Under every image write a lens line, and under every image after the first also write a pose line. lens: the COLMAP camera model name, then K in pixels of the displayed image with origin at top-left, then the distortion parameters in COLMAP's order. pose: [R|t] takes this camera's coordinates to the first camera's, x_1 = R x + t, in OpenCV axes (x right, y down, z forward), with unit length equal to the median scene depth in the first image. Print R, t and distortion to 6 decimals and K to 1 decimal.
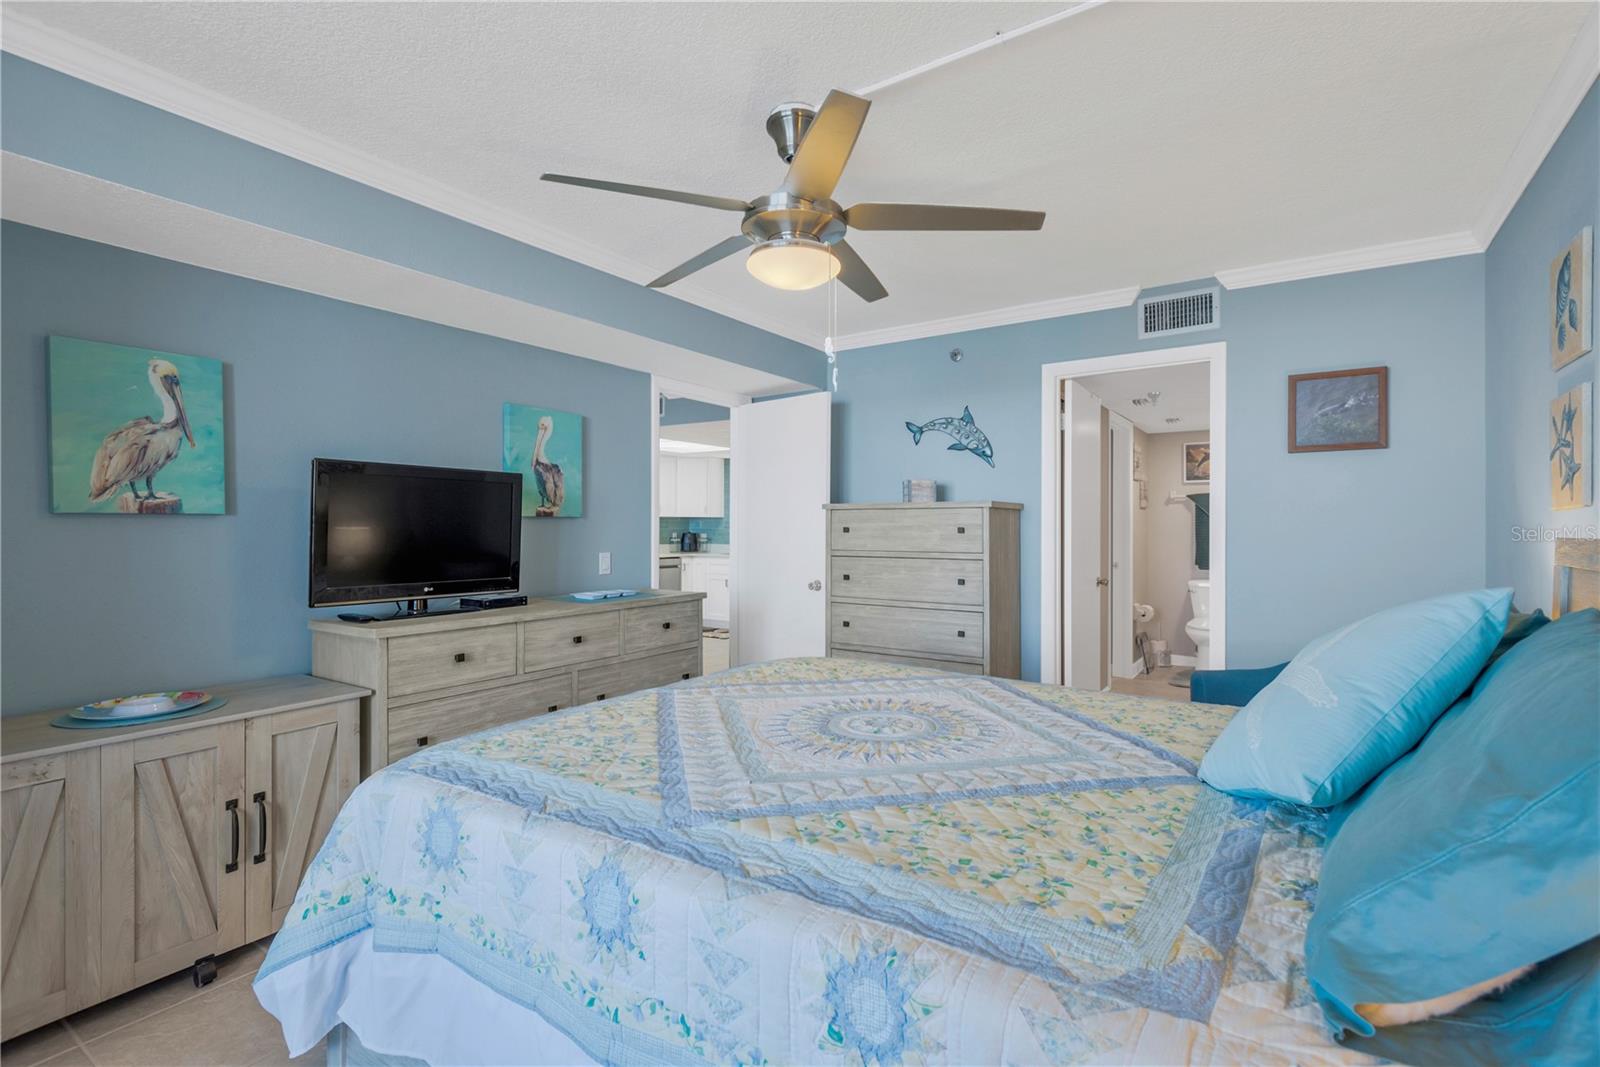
lens RADIAL K [[749.3, 0, 800.8], [0, 749.3, 519.3], [0, 0, 1]] dist [0.023473, -0.009494]
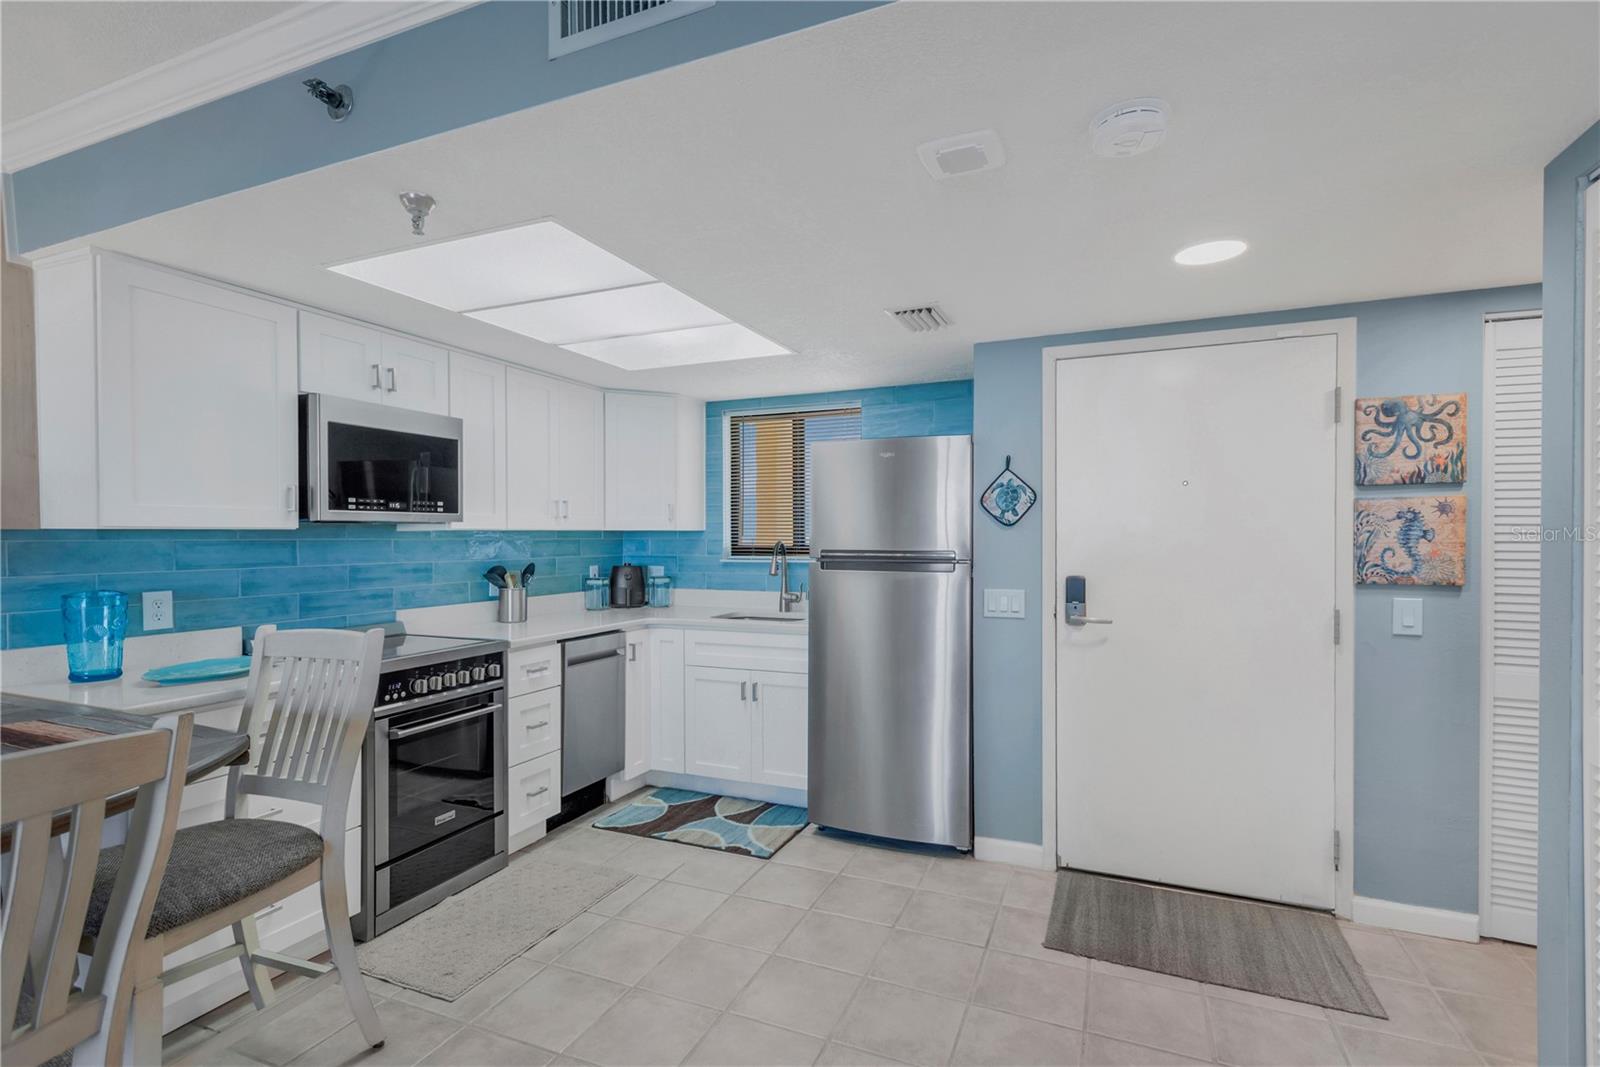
lens RADIAL K [[748.1, 0, 802.8], [0, 748.1, 545.7], [0, 0, 1]] dist [0.022813, -0.007620]
pose [[0.981558, -0.004949, 0.191101, -0.131411], [0.001765, 0.999857, 0.016831, -0.000852], [-0.191157, -0.016183, 0.981426, 0.541103]]
